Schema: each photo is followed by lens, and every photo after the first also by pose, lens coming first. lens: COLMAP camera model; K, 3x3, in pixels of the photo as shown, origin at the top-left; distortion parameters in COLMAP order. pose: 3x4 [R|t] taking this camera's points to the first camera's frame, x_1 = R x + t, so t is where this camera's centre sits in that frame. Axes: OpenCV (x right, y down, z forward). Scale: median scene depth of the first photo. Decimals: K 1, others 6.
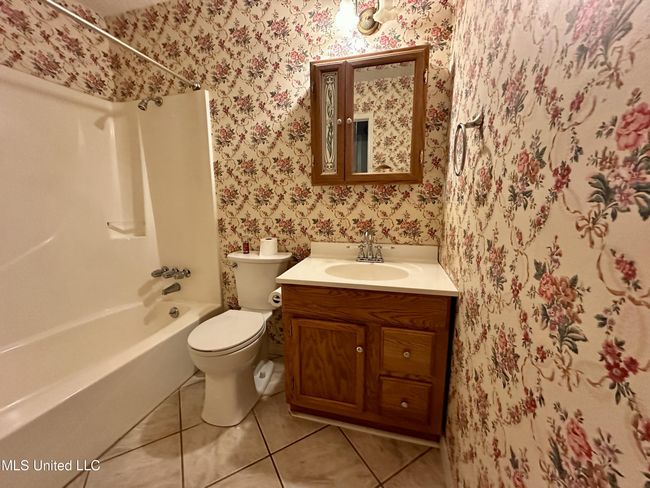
lens RADIAL K [[260.2, 0, 325.0], [0, 260.2, 245.8], [0, 0, 1]] dist [-0.004733, 0.001525]
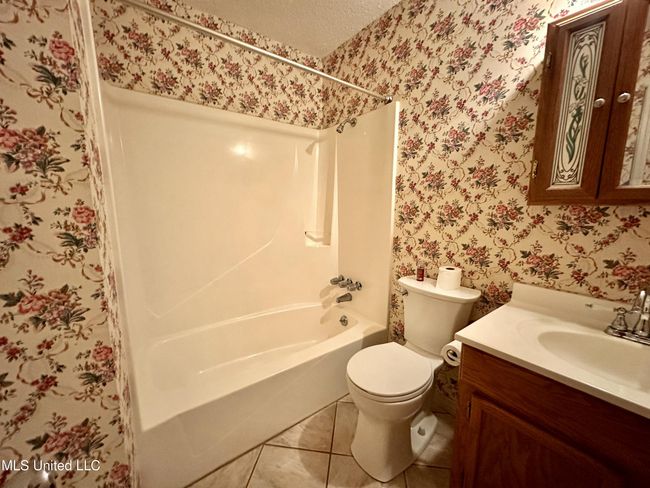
lens RADIAL K [[260.2, 0, 324.9], [0, 260.2, 243.8], [0, 0, 1]] dist [-0.004733, 0.001525]
pose [[0.787316, 0.100429, -0.608315, -0.040669], [-0.114389, 0.993308, 0.015941, -0.072300], [0.605845, 0.057034, 0.793536, 0.125413]]
